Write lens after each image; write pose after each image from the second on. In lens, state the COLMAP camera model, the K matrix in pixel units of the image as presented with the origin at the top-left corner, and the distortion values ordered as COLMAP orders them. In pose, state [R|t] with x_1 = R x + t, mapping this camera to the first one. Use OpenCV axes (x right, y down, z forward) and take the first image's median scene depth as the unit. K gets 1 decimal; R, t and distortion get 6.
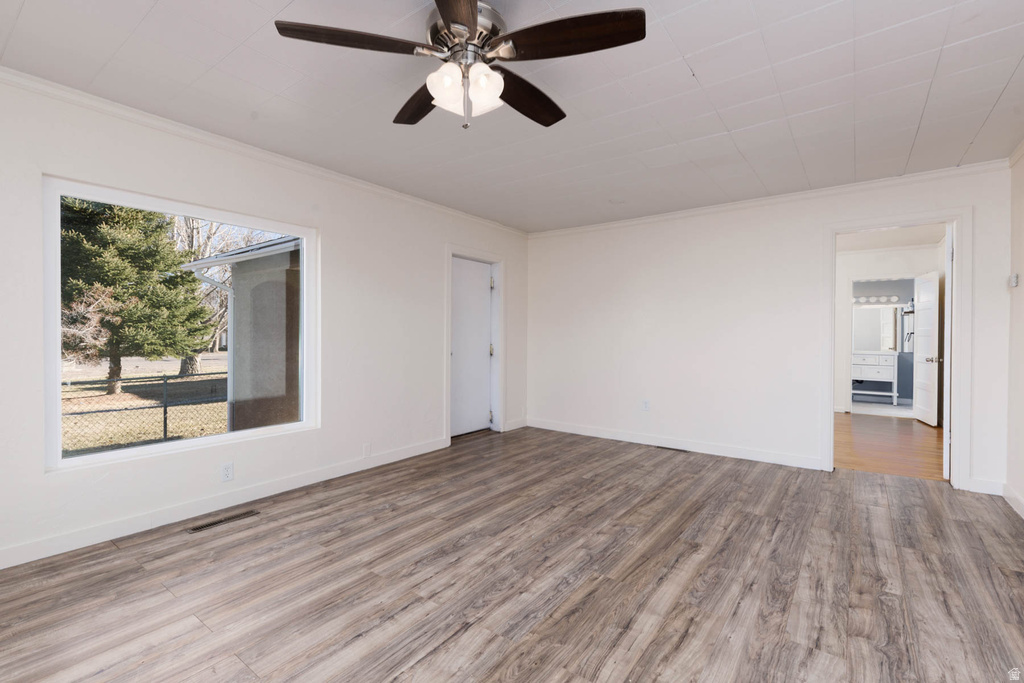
lens RADIAL K [[469.6, 0, 496.3], [0, 469.6, 340.8], [0, 0, 1]] dist [-0.000047, -0.000669]
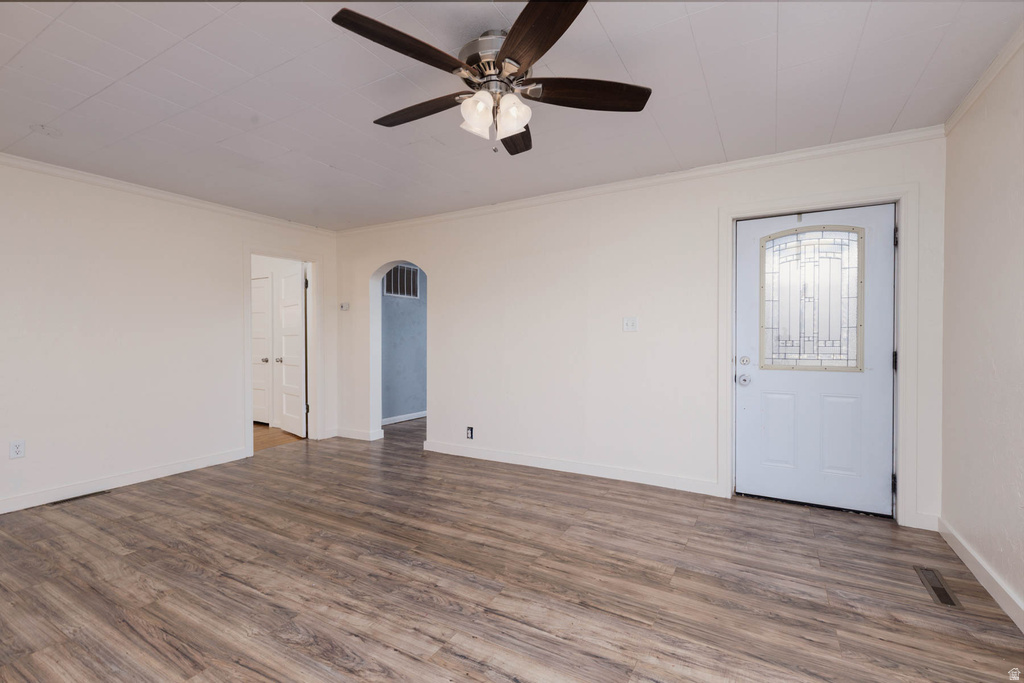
lens RADIAL K [[469.6, 0, 496.3], [0, 469.6, 340.8], [0, 0, 1]] dist [-0.000047, -0.000669]
pose [[-0.138060, -0.010101, 0.990372, -0.798240], [0.015738, 0.999799, 0.012391, -0.031192], [-0.990299, 0.017297, -0.137874, 0.774624]]
